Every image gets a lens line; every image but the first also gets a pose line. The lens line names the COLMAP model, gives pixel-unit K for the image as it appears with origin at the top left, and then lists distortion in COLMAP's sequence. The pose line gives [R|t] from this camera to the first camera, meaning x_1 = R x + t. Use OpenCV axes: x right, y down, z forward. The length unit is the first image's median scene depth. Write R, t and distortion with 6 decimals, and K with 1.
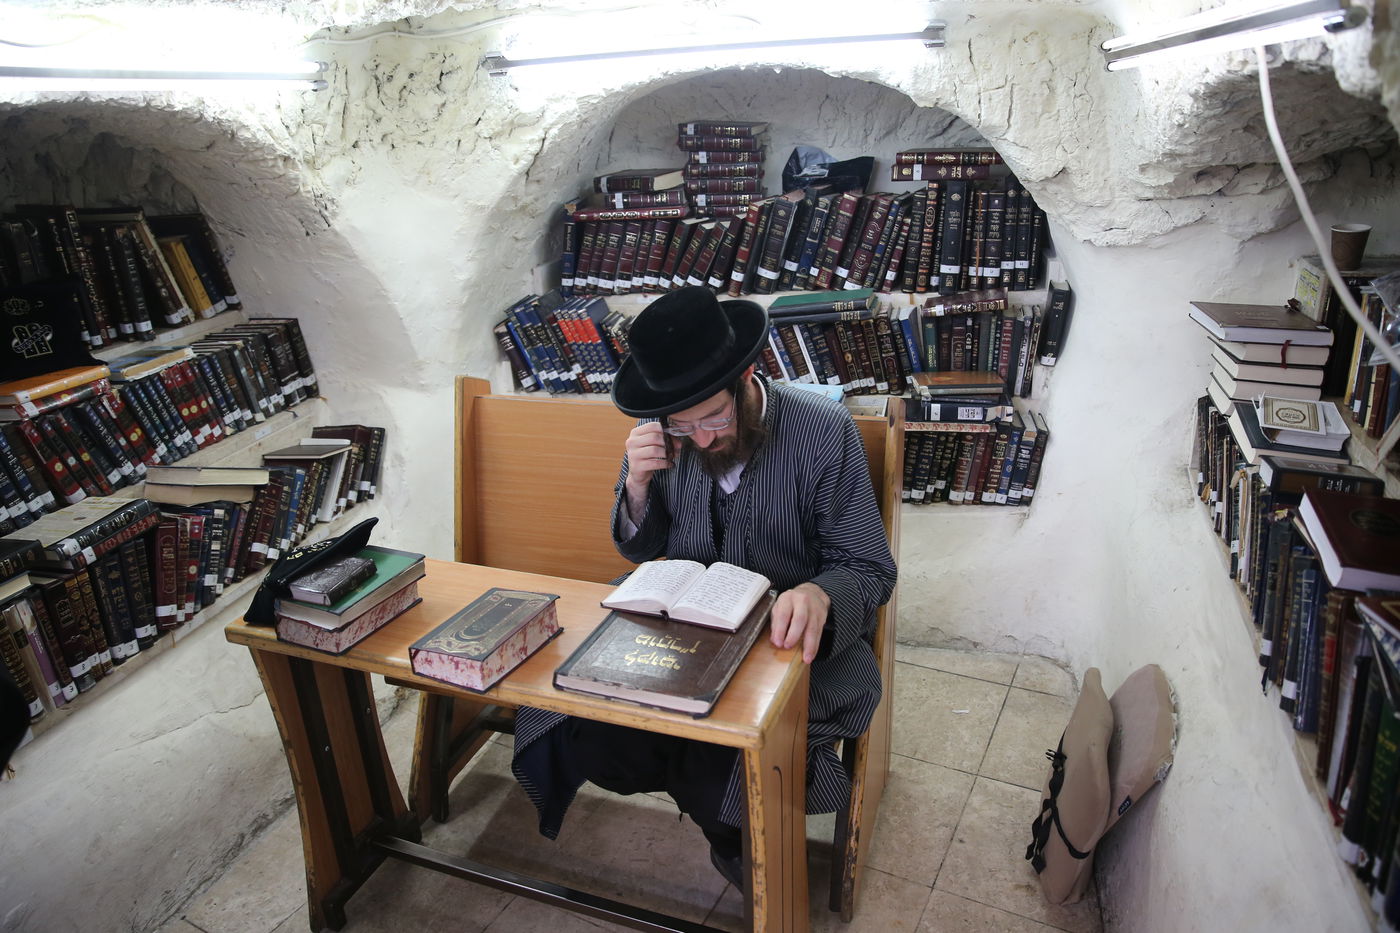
lens RADIAL K [[950.8, 0, 700.0], [0, 950.8, 466.5], [0, 0, 1]] dist [-0.110755, 0.083309]
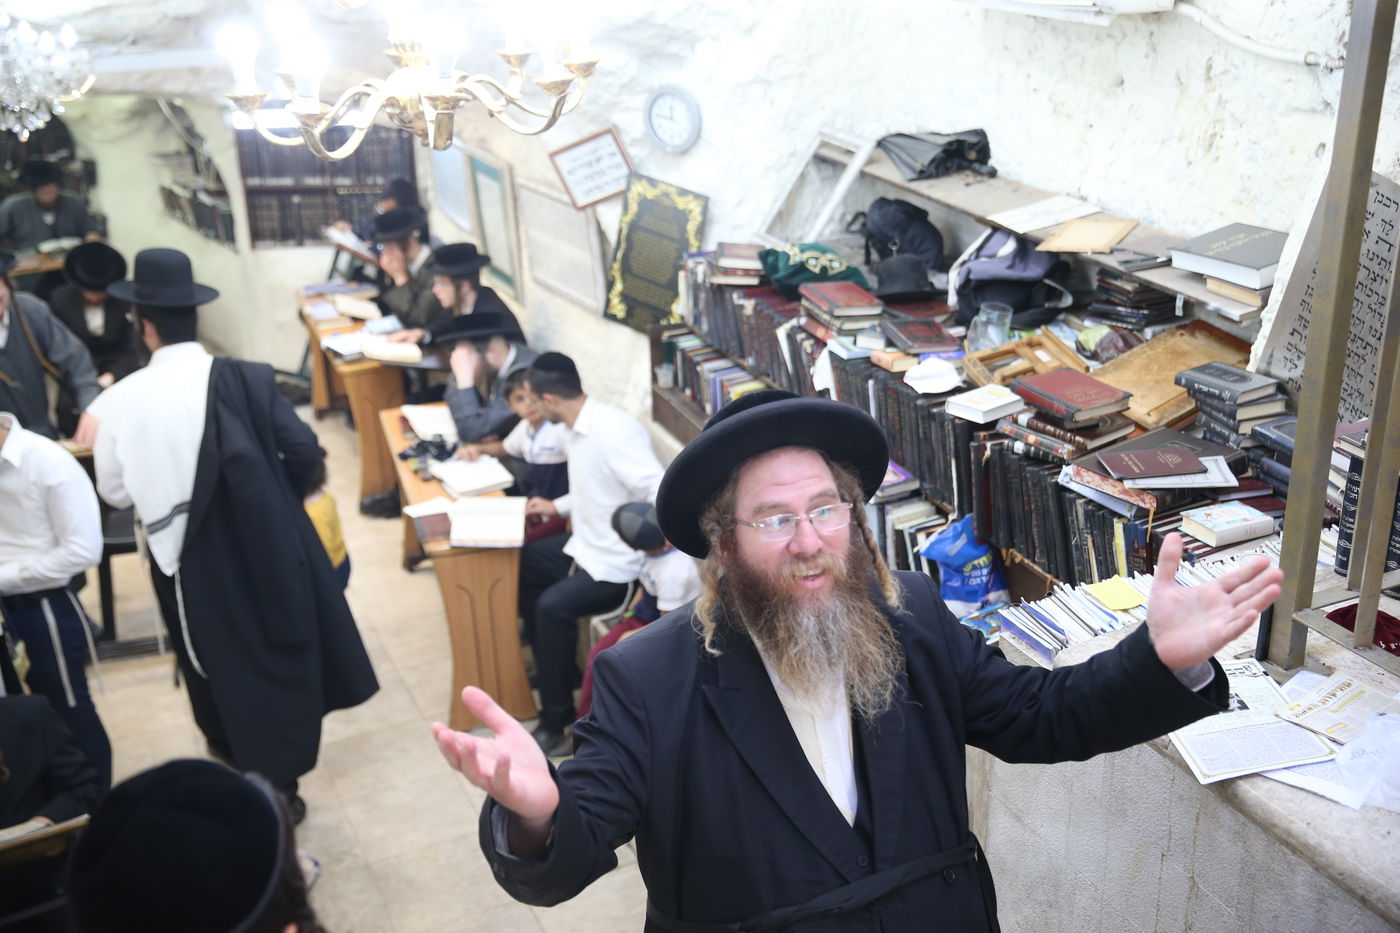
lens RADIAL K [[1520.5, 0, 700.0], [0, 1520.5, 466.5], [0, 0, 1]] dist [0.016986, 0.046713]
pose [[0.600707, -0.282022, 0.748074, -1.866620], [0.297531, 0.947363, 0.118234, 0.571547], [-0.742042, 0.151551, 0.652998, -2.675647]]
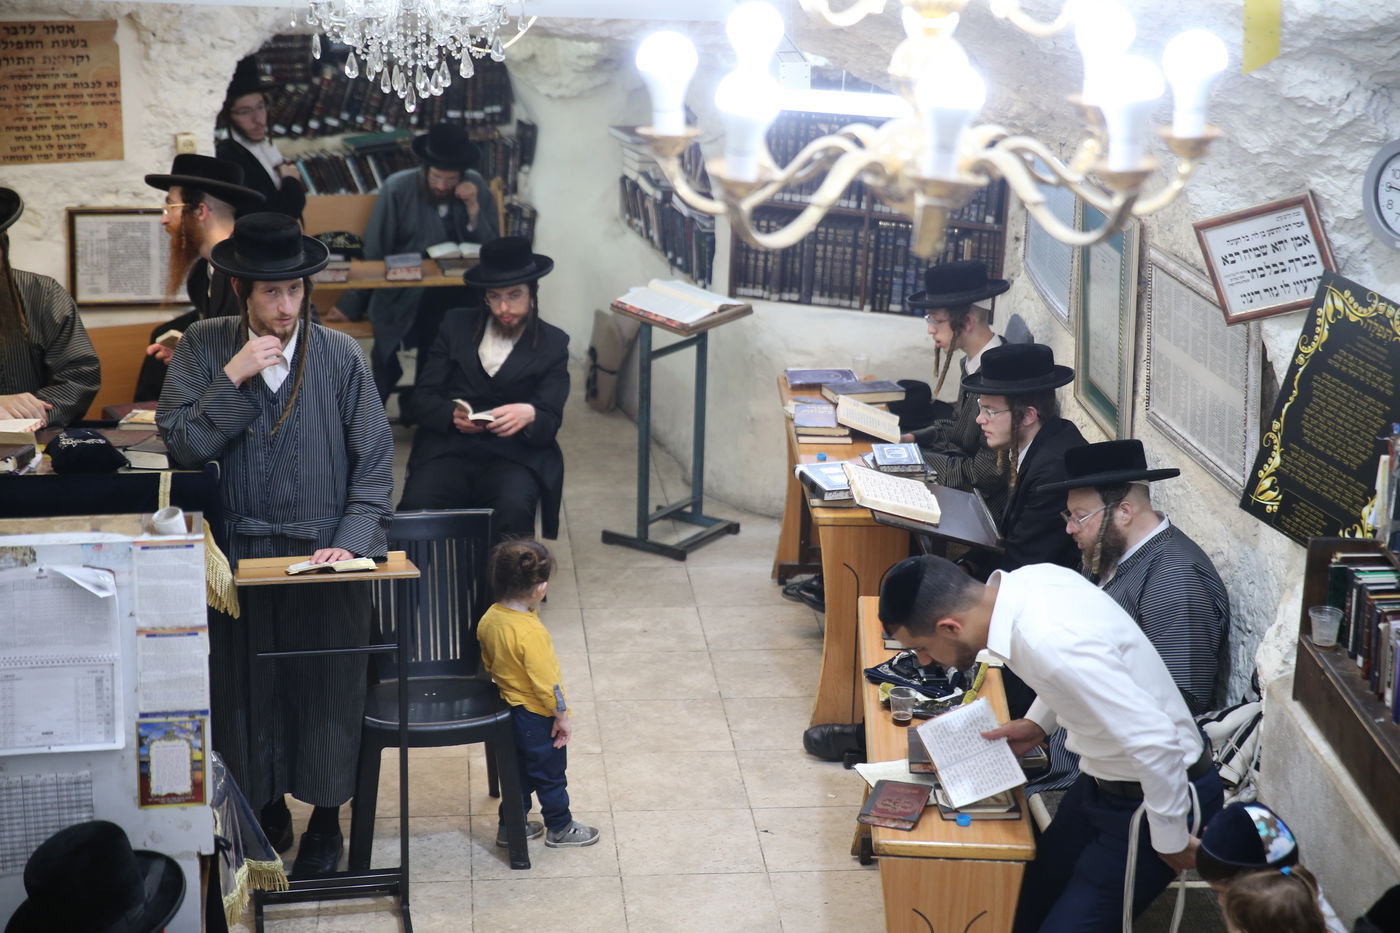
lens RADIAL K [[2605.4, 0, 700.0], [0, 2605.4, 466.5], [0, 0, 1]] dist [0.186444, 0.240443]
pose [[0.829735, -0.108039, 0.547601, -1.857177], [0.146176, 0.988907, -0.026381, 0.543538], [-0.538676, 0.101935, 0.836323, -2.802321]]
